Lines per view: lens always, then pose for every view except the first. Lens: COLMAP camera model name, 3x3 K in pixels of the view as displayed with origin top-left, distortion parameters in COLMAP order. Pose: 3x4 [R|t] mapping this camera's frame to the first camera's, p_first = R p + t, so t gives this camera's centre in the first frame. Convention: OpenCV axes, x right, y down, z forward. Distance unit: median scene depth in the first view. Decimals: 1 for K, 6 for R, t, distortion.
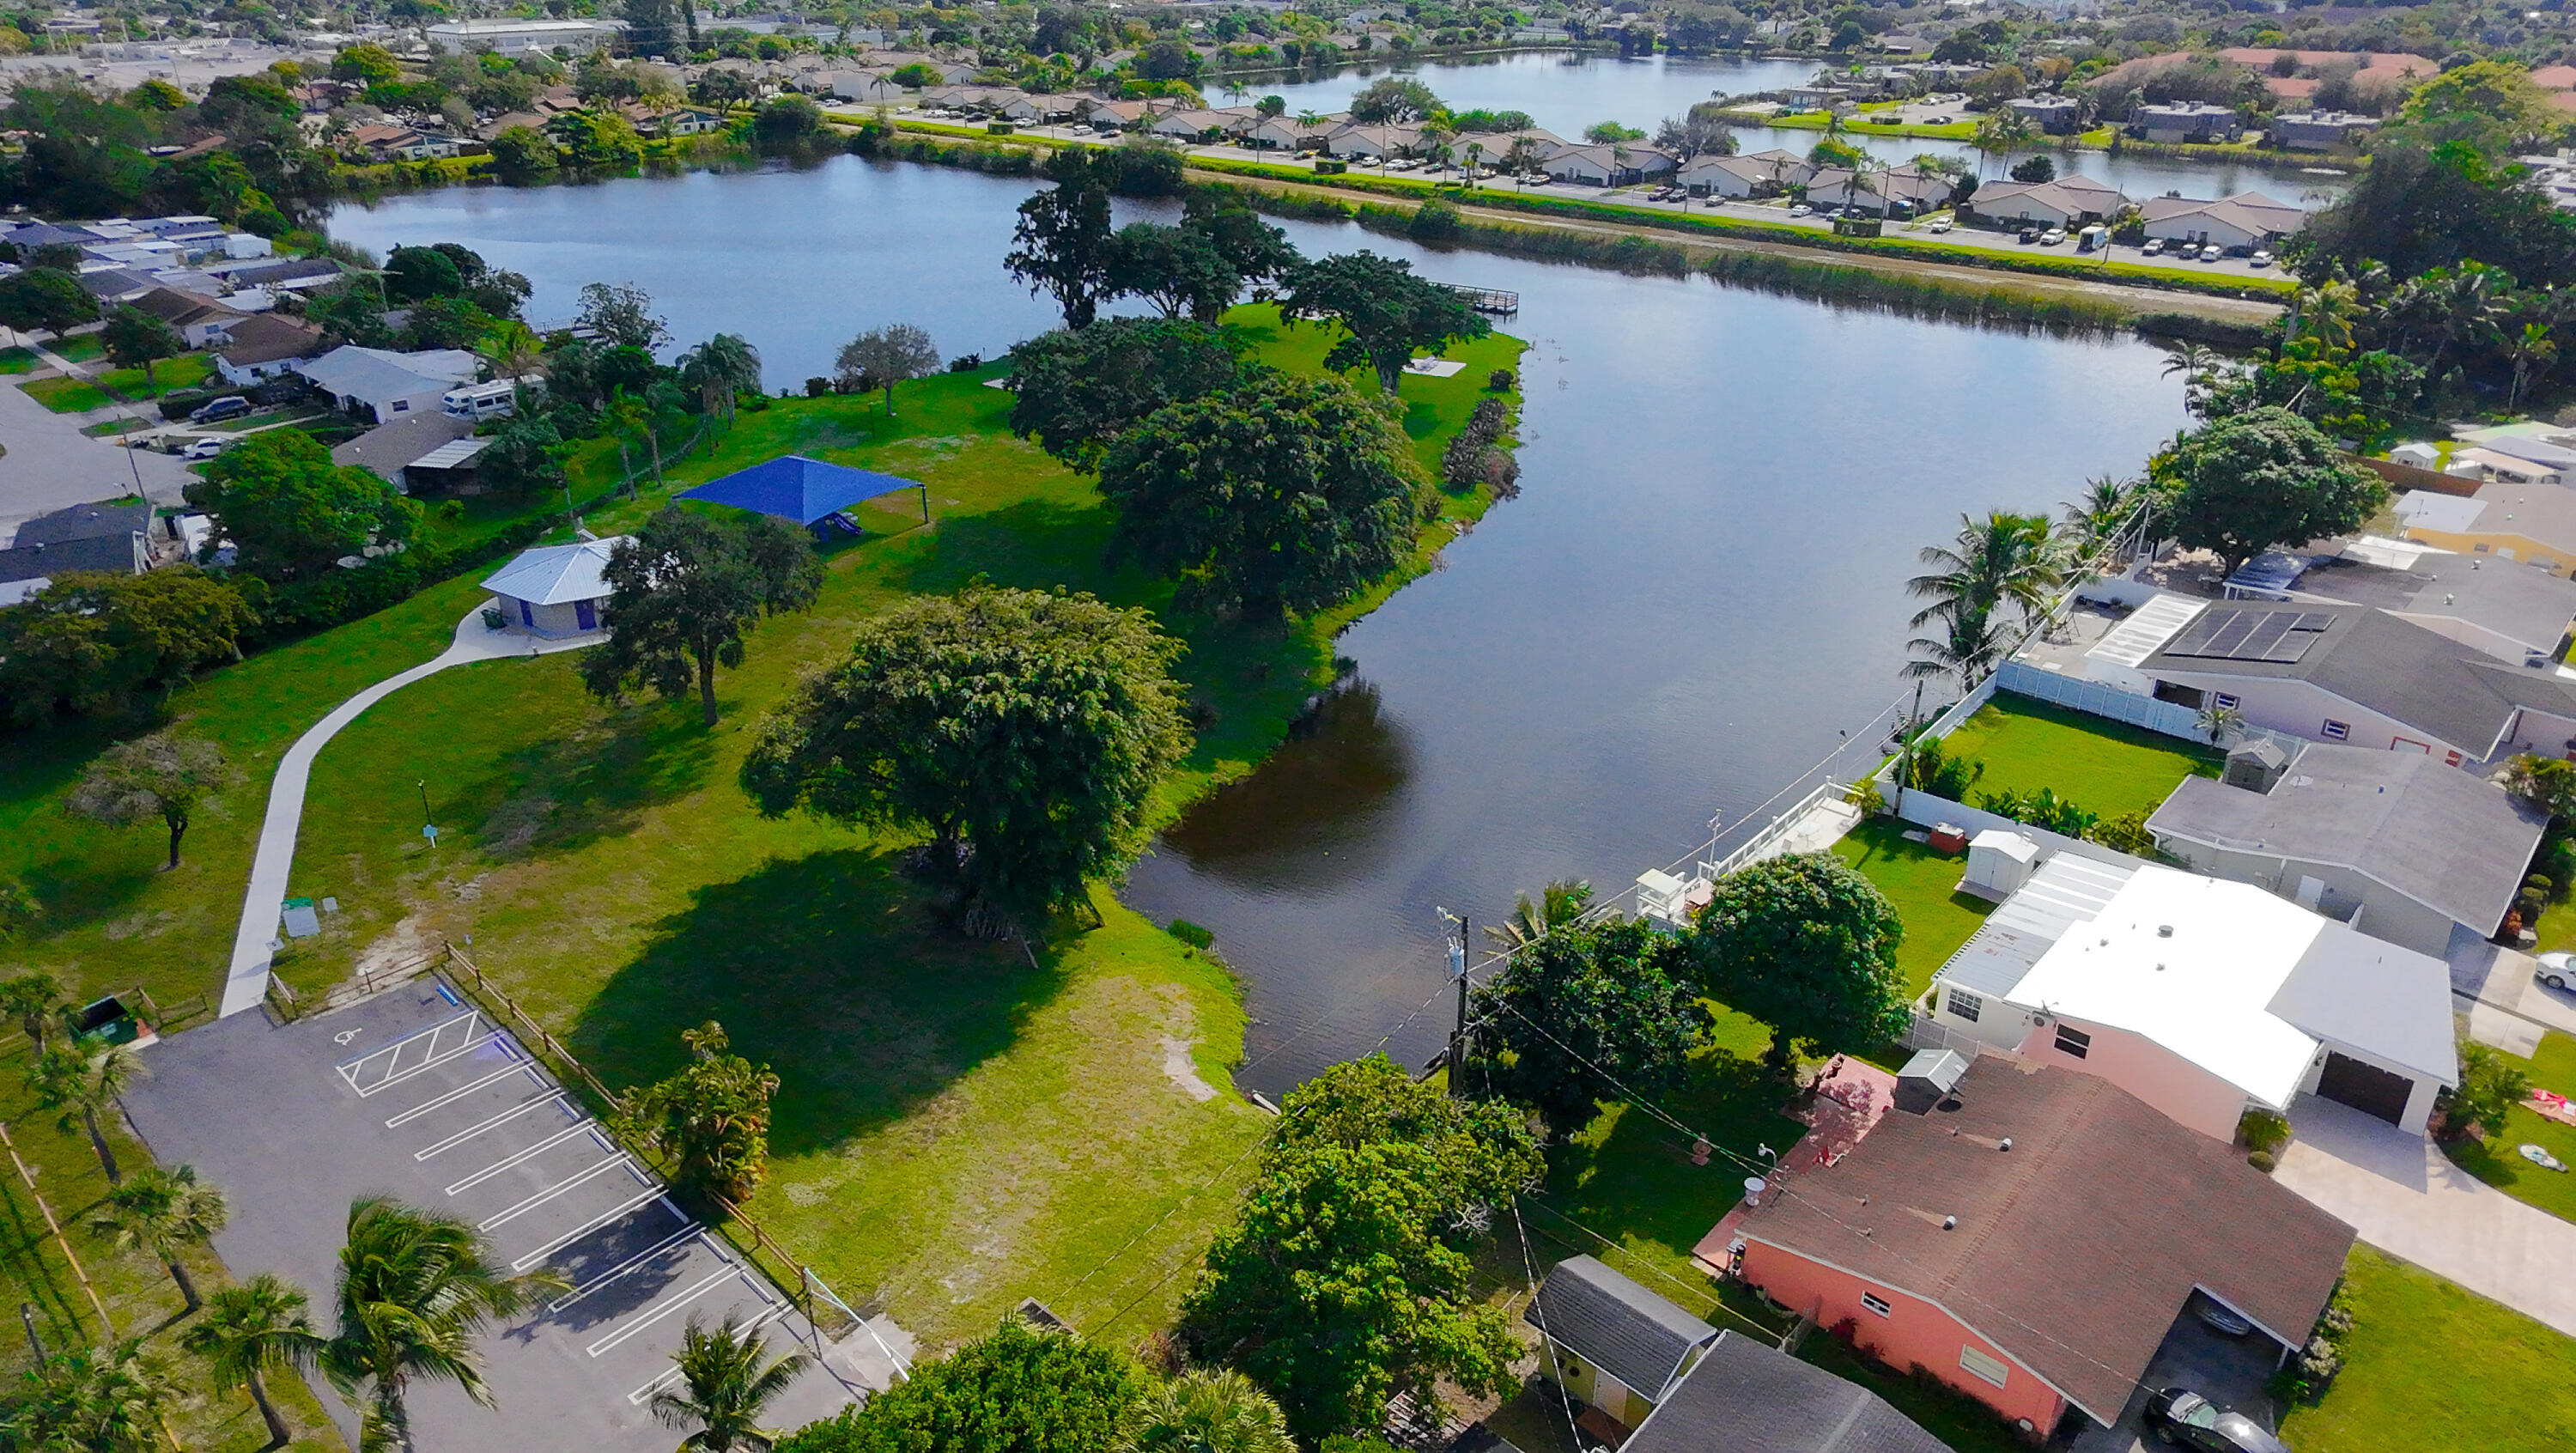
lens RADIAL K [[1654.3, 0, 1288.0], [0, 1654.3, 726.5], [0, 0, 1]] dist [0.006304, -0.004299]
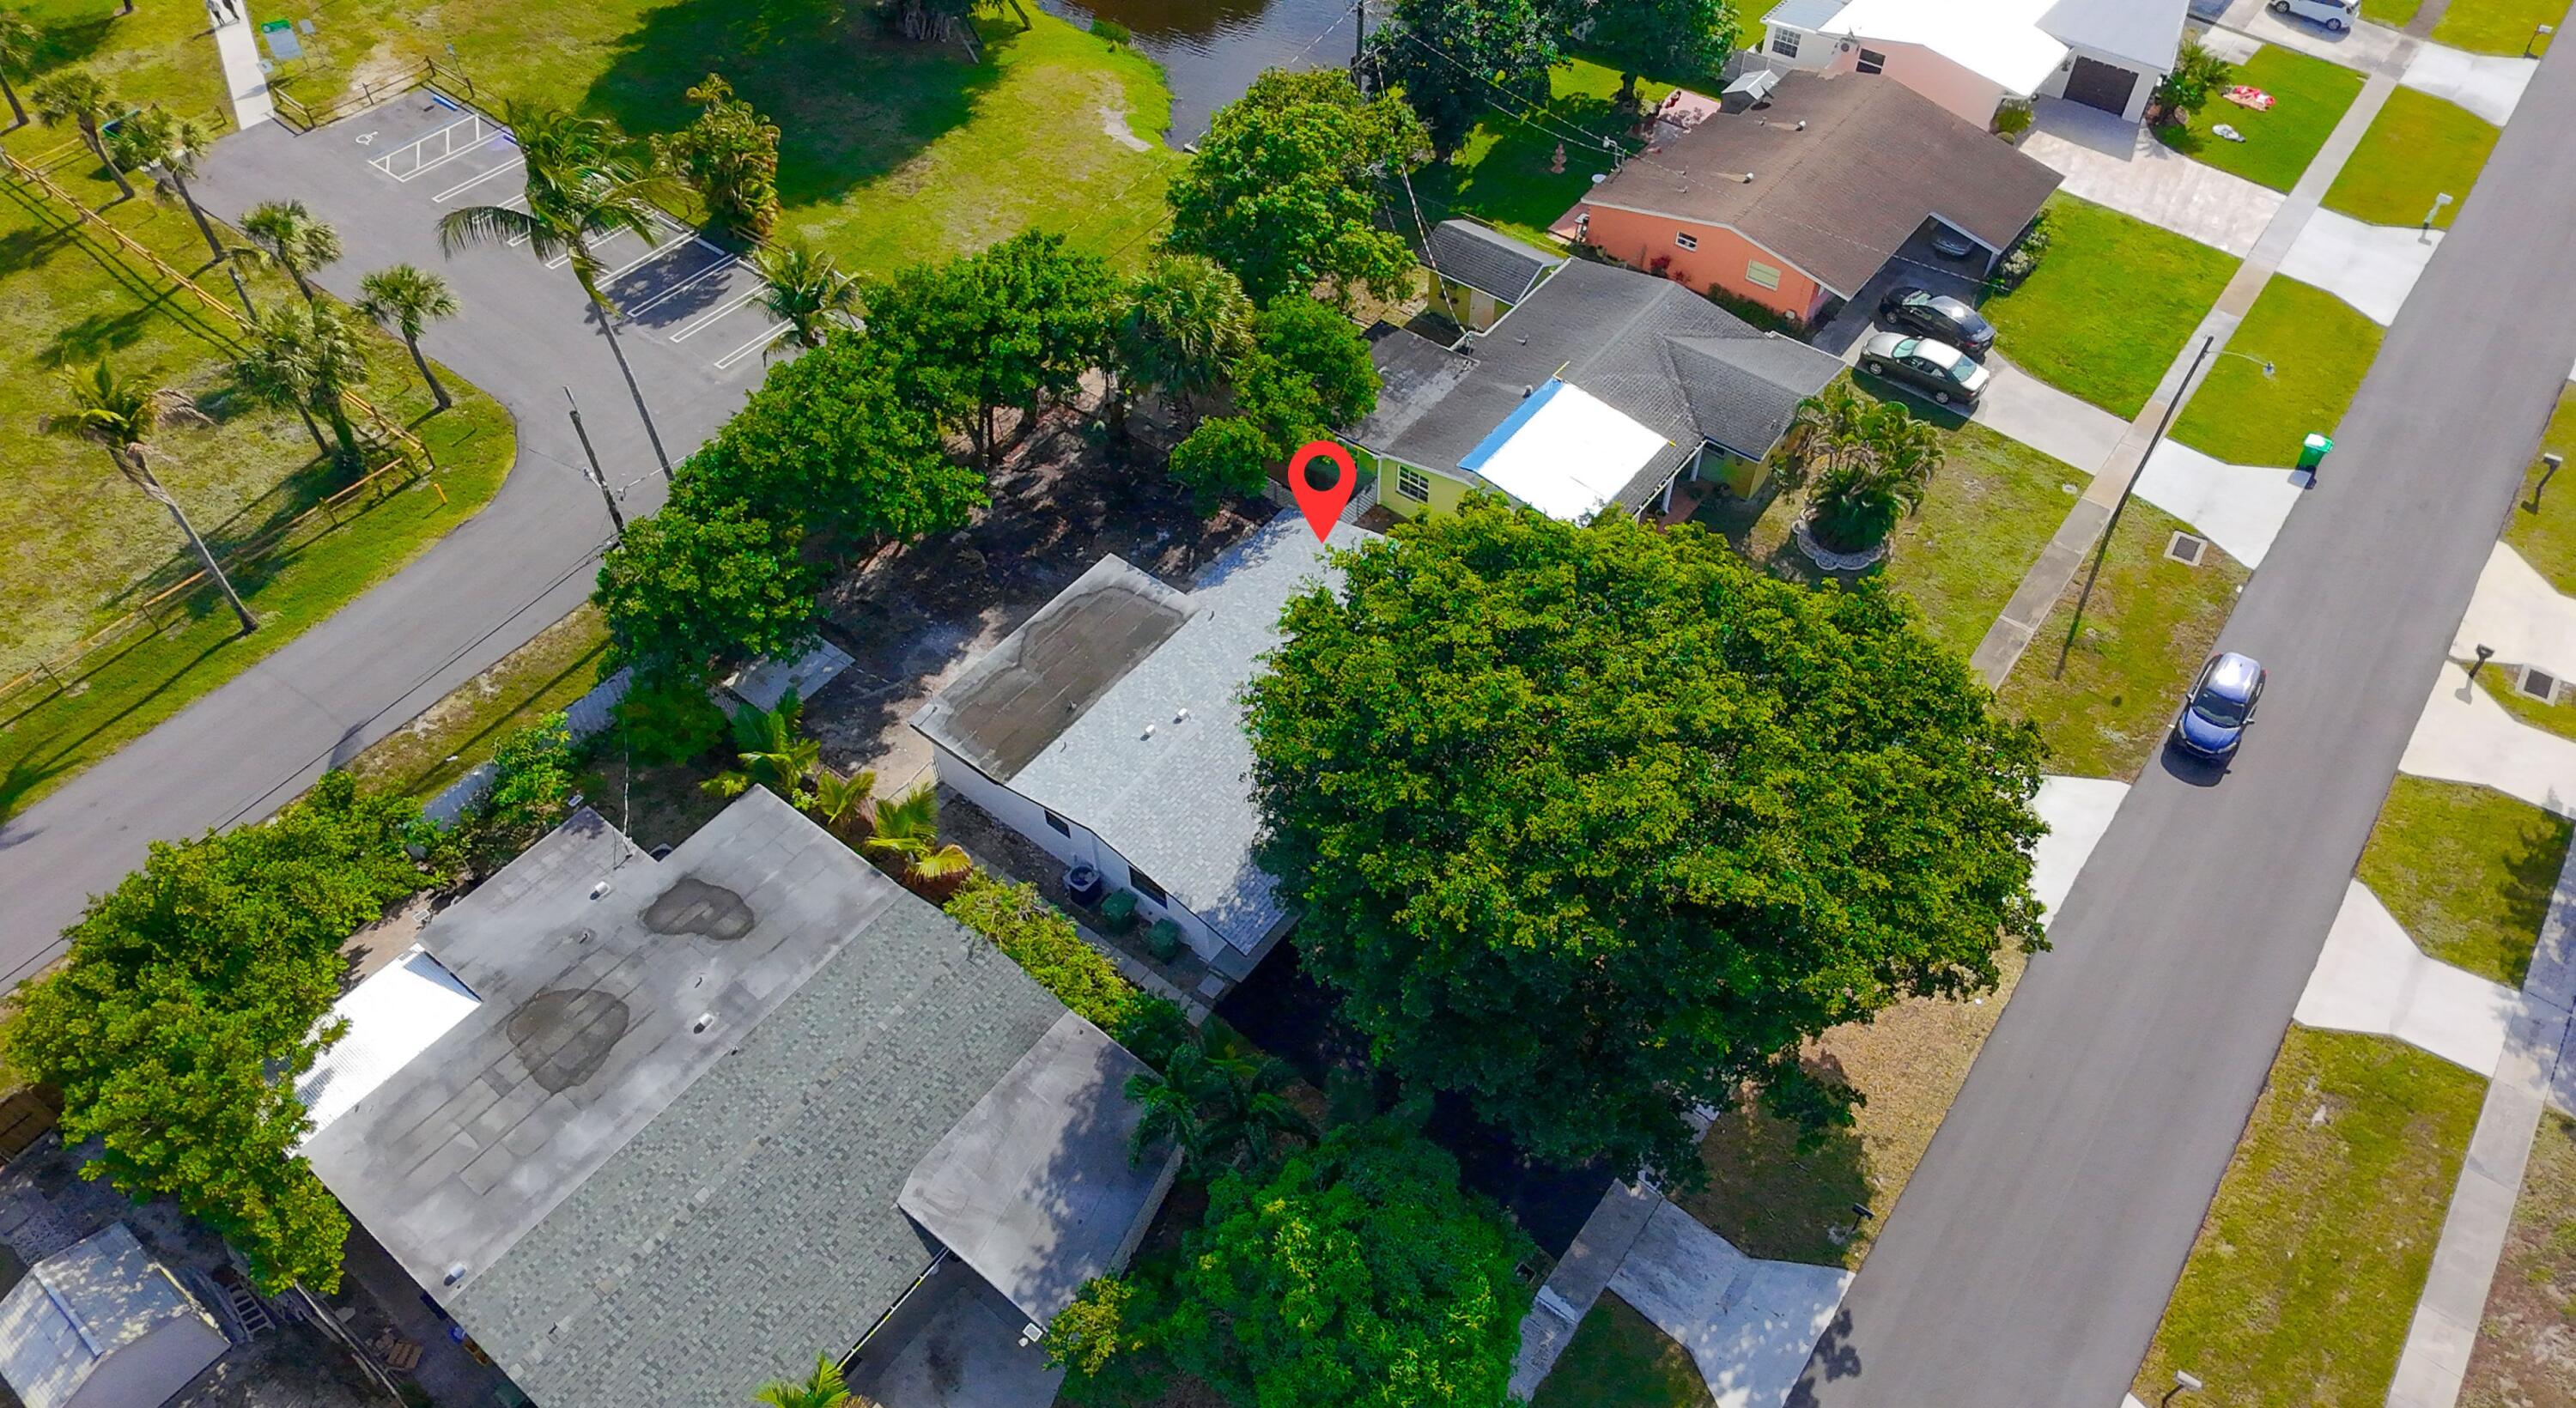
lens RADIAL K [[1650.6, 0, 1299.7], [0, 1650.6, 705.2], [0, 0, 1]] dist [0.018659, -0.016549]
pose [[0.995791, -0.070076, 0.059077, -0.019515], [0.041450, 0.919183, 0.391642, 0.070900], [-0.081747, -0.387545, 0.918219, -0.126766]]
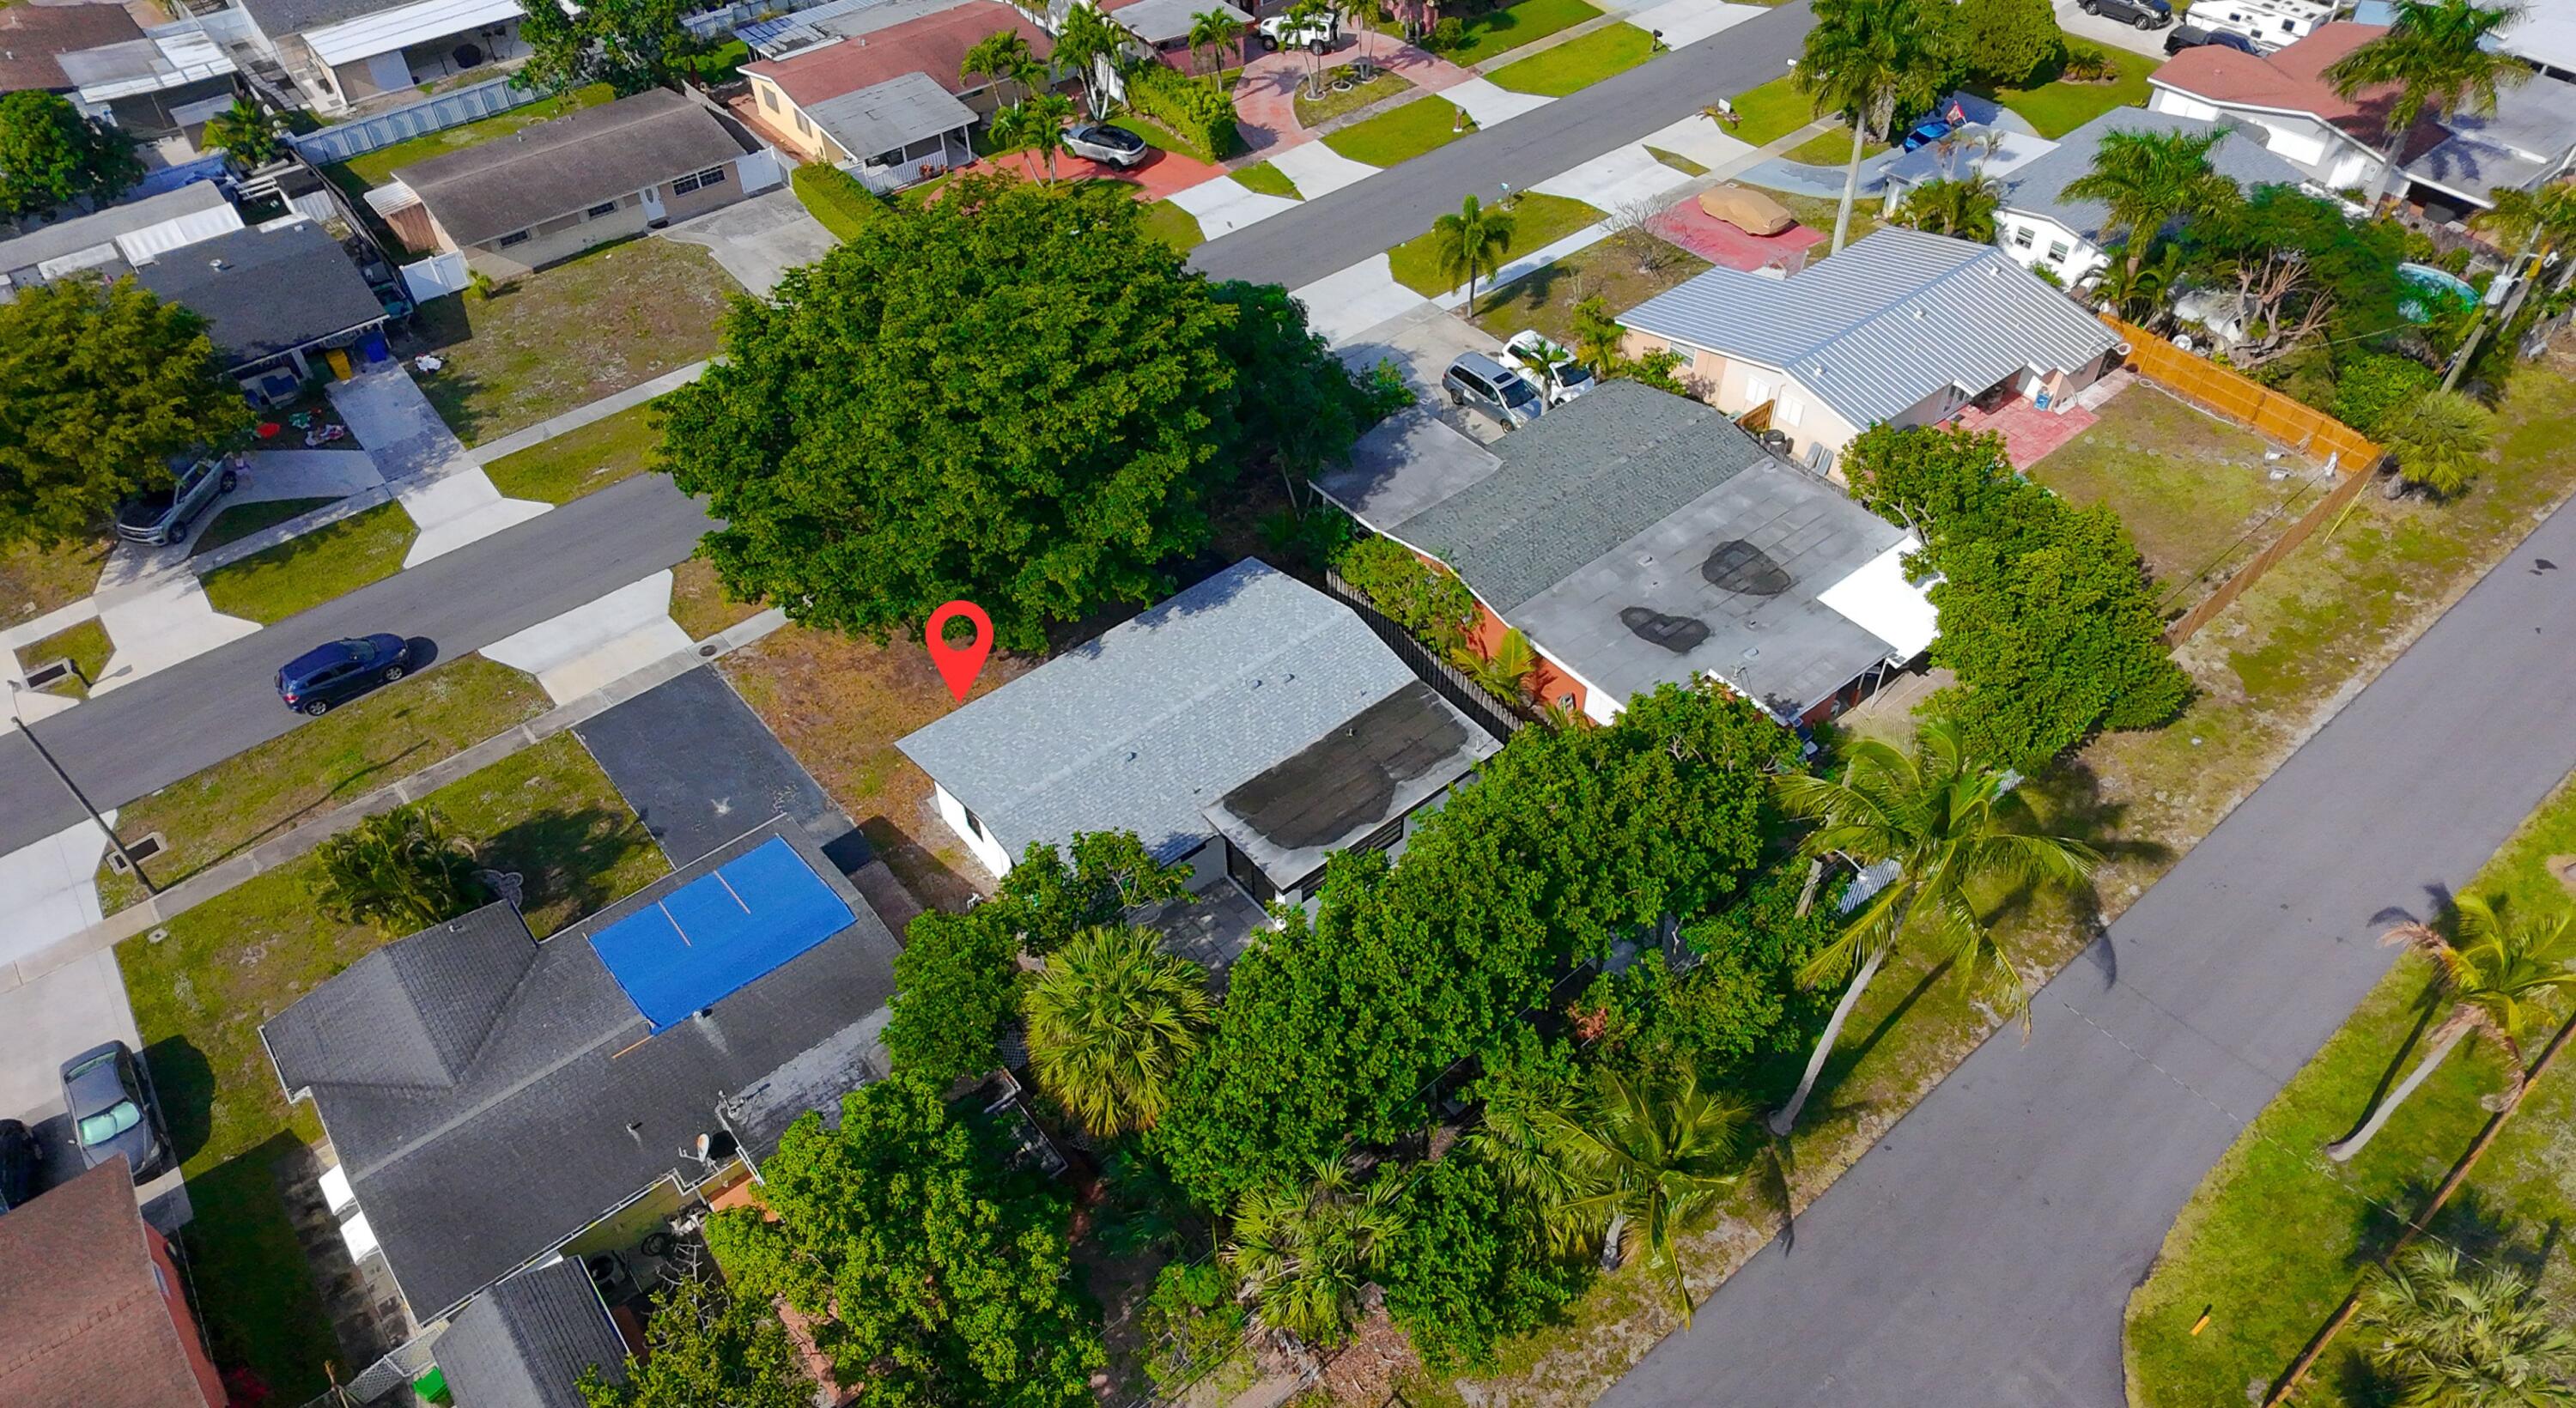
lens RADIAL K [[1650.6, 0, 1299.7], [0, 1650.6, 705.2], [0, 0, 1]] dist [0.018659, -0.016549]
pose [[-0.990958, -0.083131, 0.105316, -0.084006], [0.071859, 0.334035, 0.939817, -0.183544], [-0.113307, 0.938887, -0.325041, 0.392070]]
